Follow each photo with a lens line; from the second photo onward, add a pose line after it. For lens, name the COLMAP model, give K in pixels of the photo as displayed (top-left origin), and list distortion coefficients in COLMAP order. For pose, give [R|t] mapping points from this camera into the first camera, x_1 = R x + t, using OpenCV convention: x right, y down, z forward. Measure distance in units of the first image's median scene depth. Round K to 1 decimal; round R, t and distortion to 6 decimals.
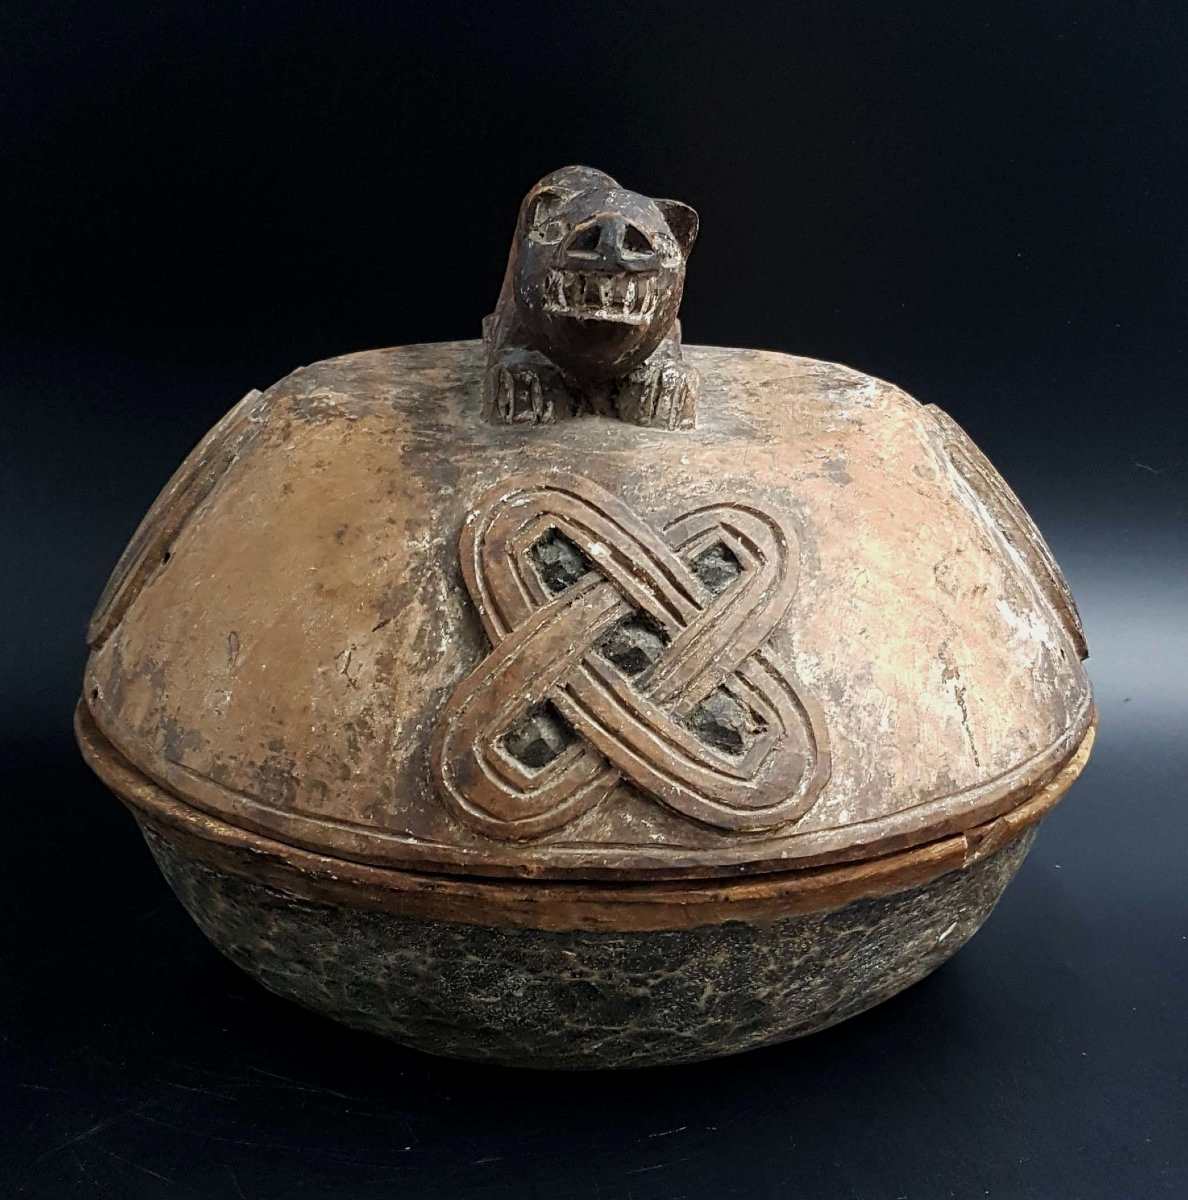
lens RADIAL K [[1857.5, 0, 520.4], [0, 1857.5, 700.4], [0, 0, 1]] dist [-0.012068, 0.000000]
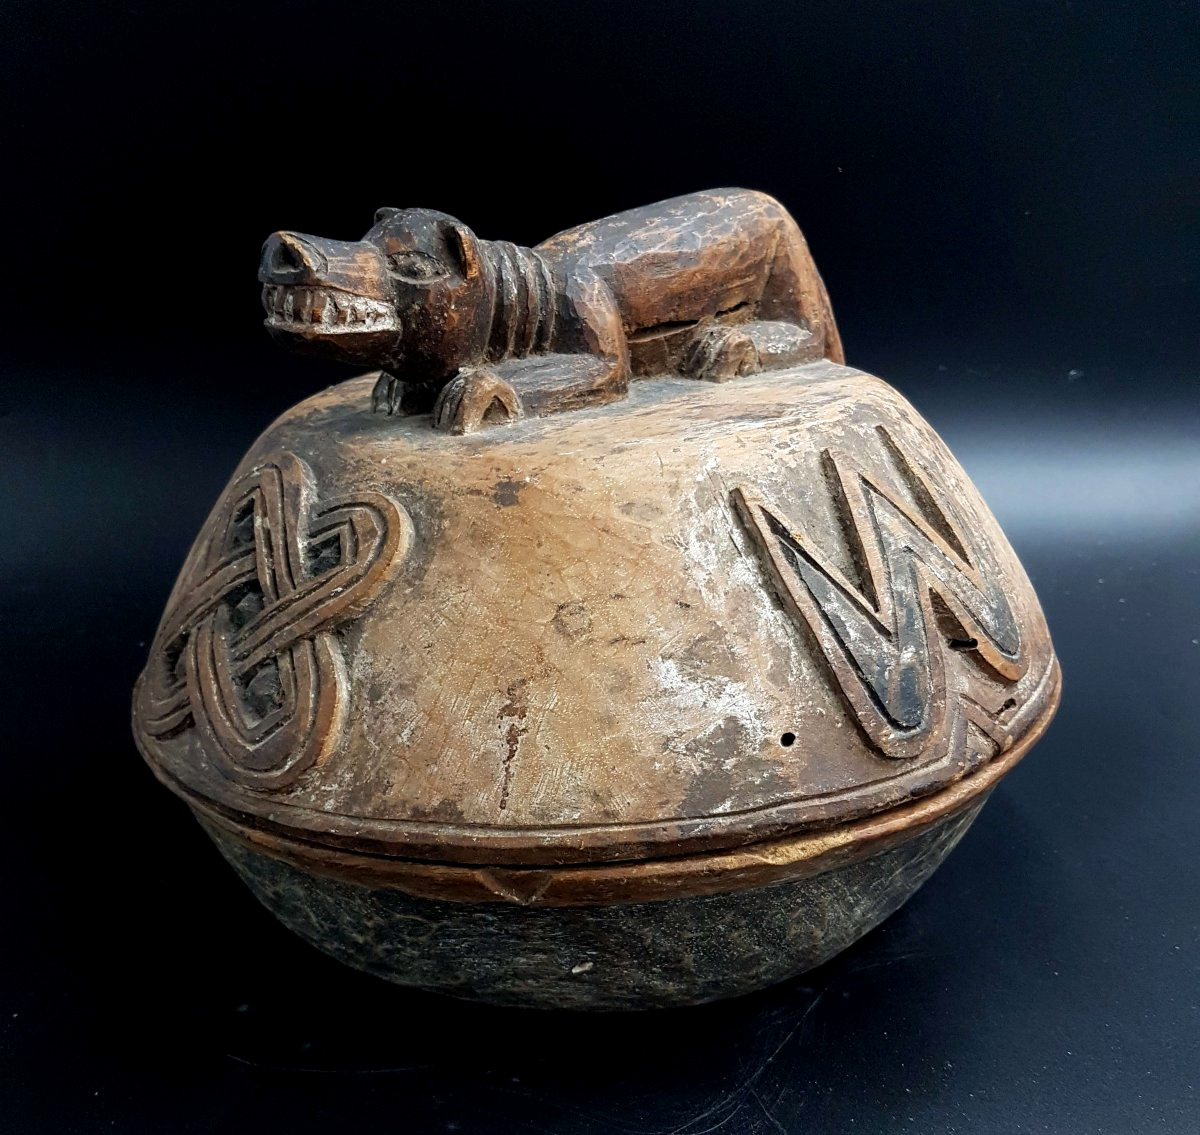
lens RADIAL K [[1312.1, 0, 536.8], [0, 1312.1, 653.8], [0, 0, 1]] dist [-0.002102, 0.000000]
pose [[0.651976, 0.244381, -0.717777, 0.766457], [-0.200619, 0.968499, 0.147517, -0.156453], [0.731217, 0.047822, 0.680466, 0.555721]]
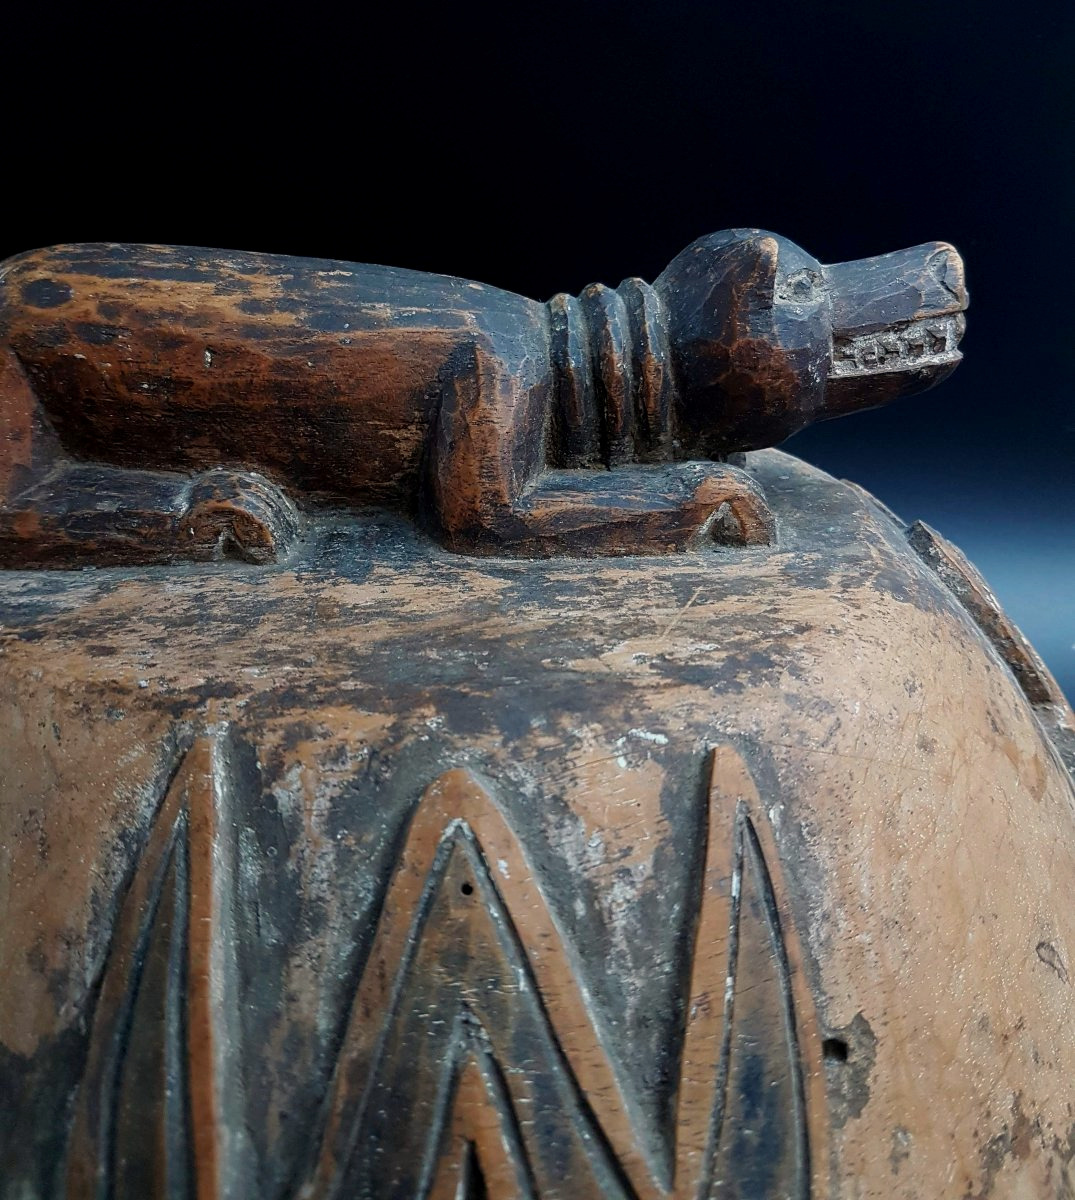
lens RADIAL K [[1168.2, 0, 565.6], [0, 1168.2, 460.1], [0, 0, 1]] dist [-0.032776, 0.000000]
pose [[-0.110033, -0.326785, 0.938671, -0.497871], [0.312160, 0.885258, 0.344782, -0.412250], [-0.943636, 0.330954, 0.004602, 1.168195]]
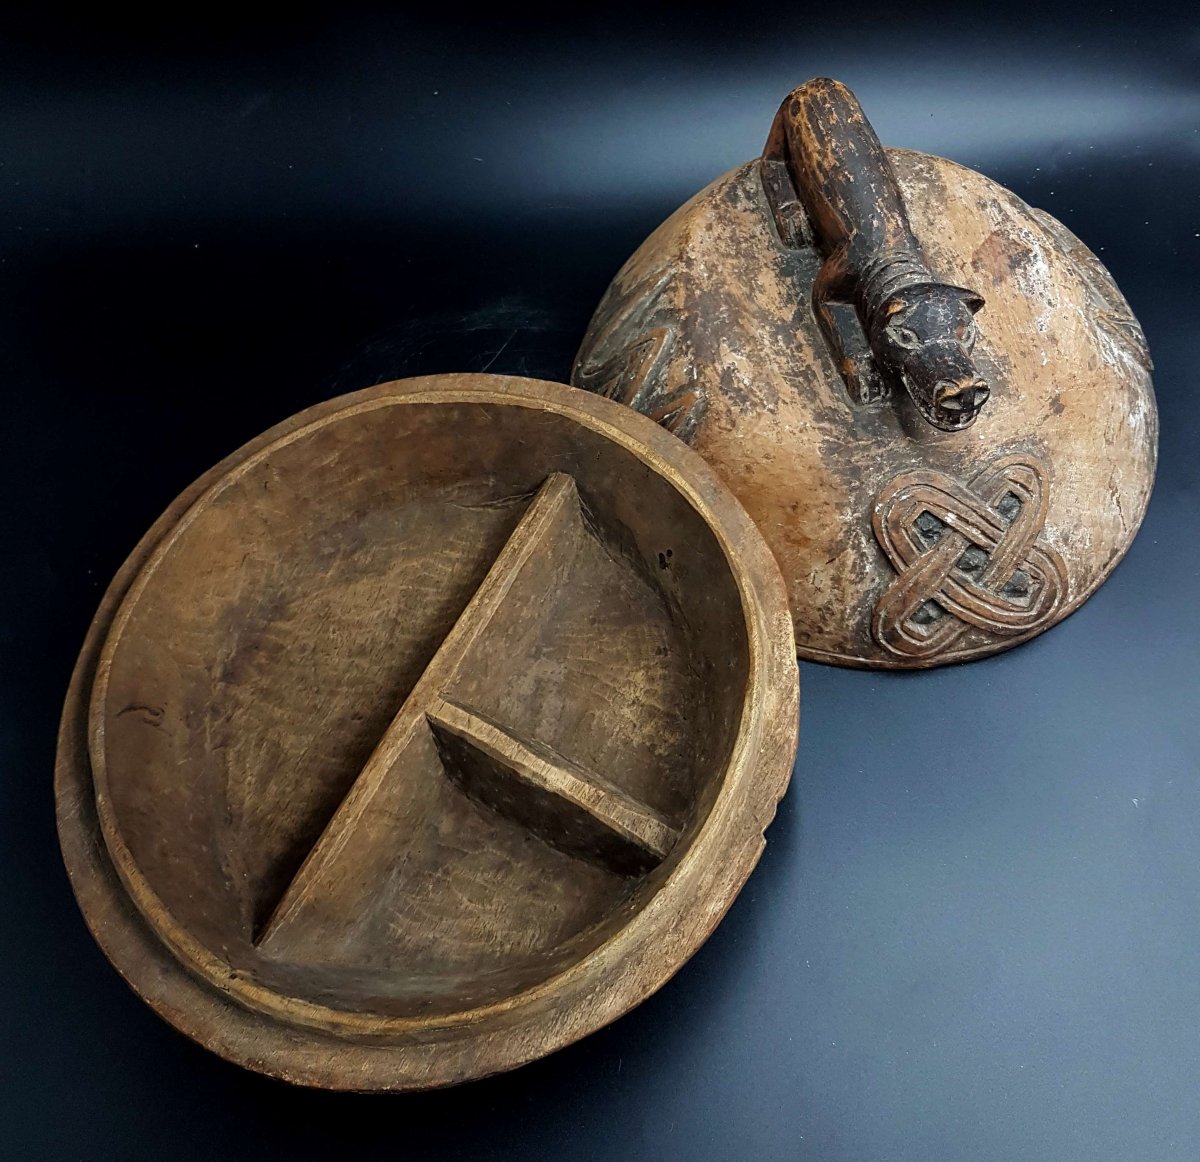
lens RADIAL K [[1376.5, 0, 604.9], [0, 1376.5, 441.3], [0, 0, 1]] dist [0.008669, 0.000000]
pose [[0.976120, -0.209874, 0.056068, -0.349242], [0.140847, 0.807936, 0.572190, -0.961204], [-0.165387, -0.550629, 0.818202, -0.020859]]
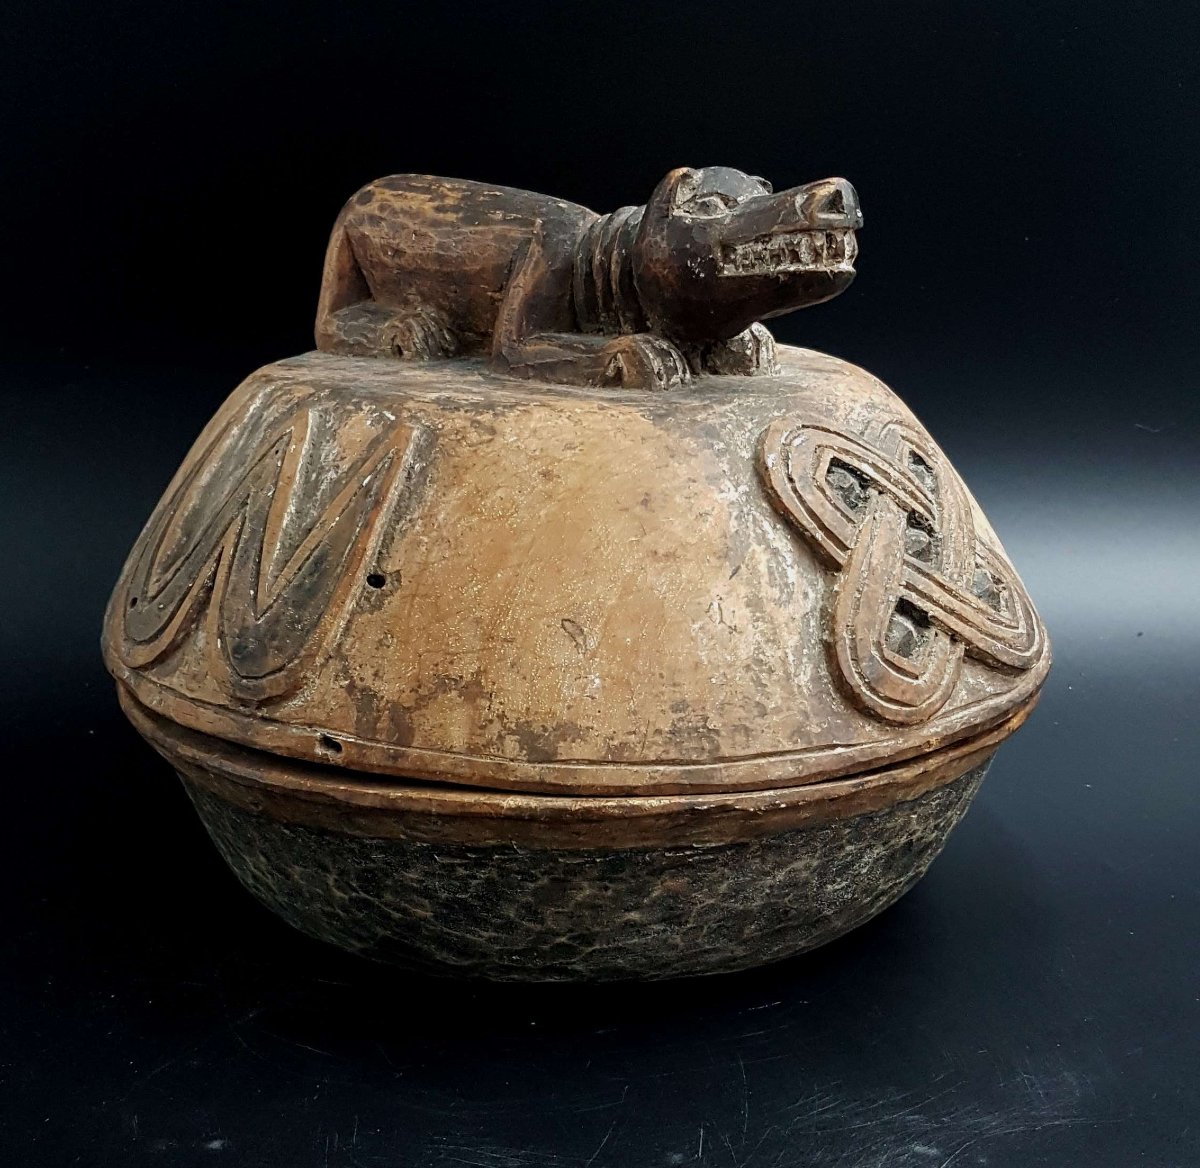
lens RADIAL K [[1736.5, 0, 526.1], [0, 1736.5, 674.3], [0, 0, 1]] dist [0.029657, 0.000000]
pose [[0.729125, -0.223404, 0.646891, -0.830932], [0.248471, 0.967136, 0.053944, -0.067891], [-0.637683, 0.121402, 0.760672, 0.323152]]
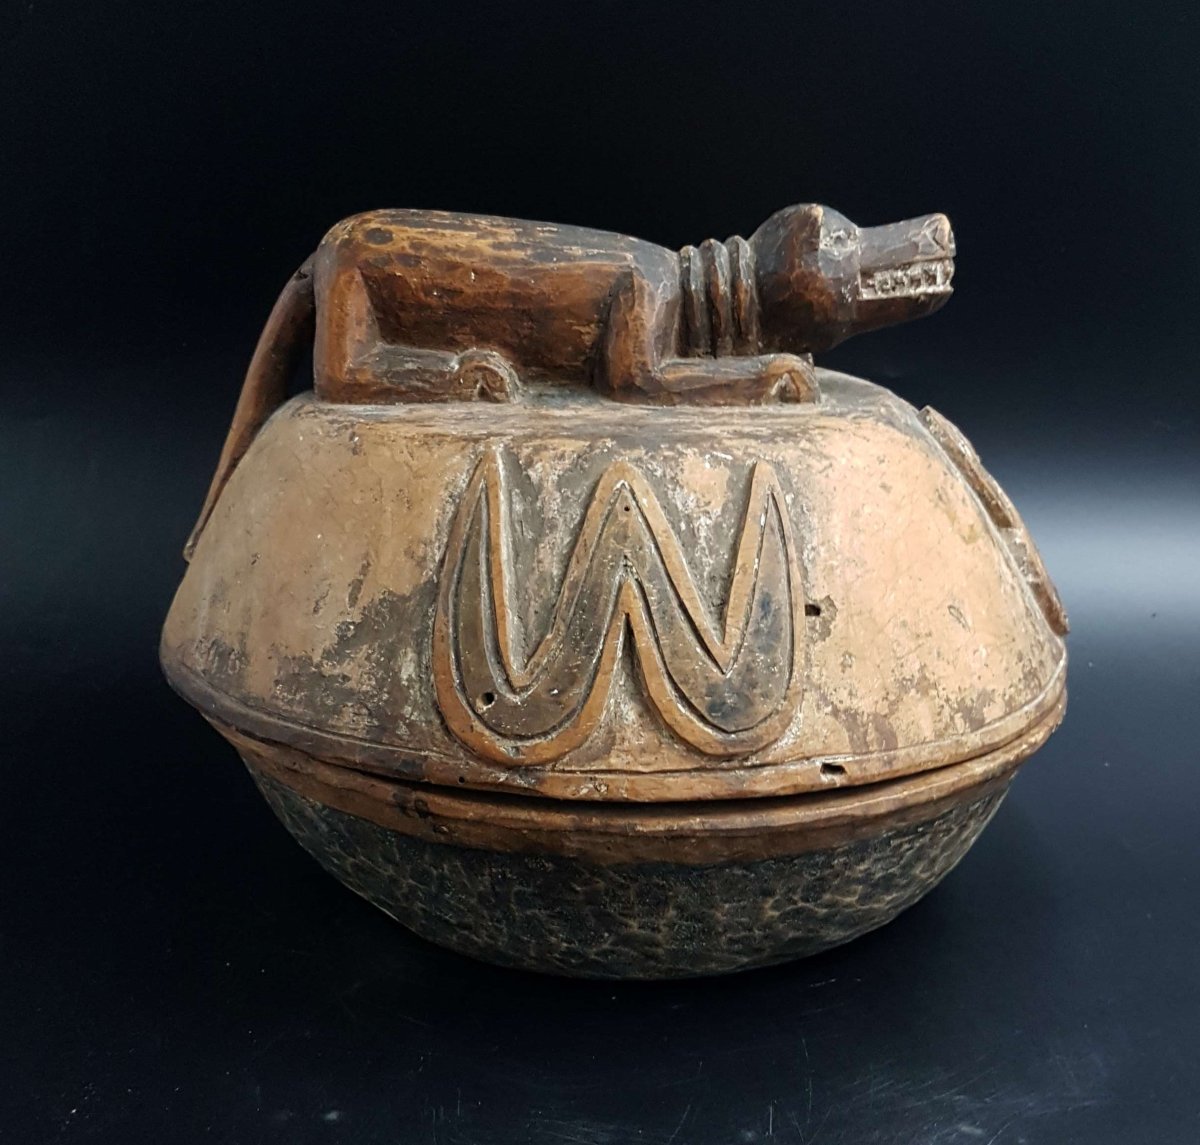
lens RADIAL K [[1573.7, 0, 604.4], [0, 1573.7, 689.2], [0, 0, 1]] dist [-0.028907, 0.000000]
pose [[-0.029838, -0.363527, 0.931106, -1.150721], [0.320716, 0.878786, 0.353378, -0.433957], [-0.946705, 0.309165, 0.090368, 1.201272]]
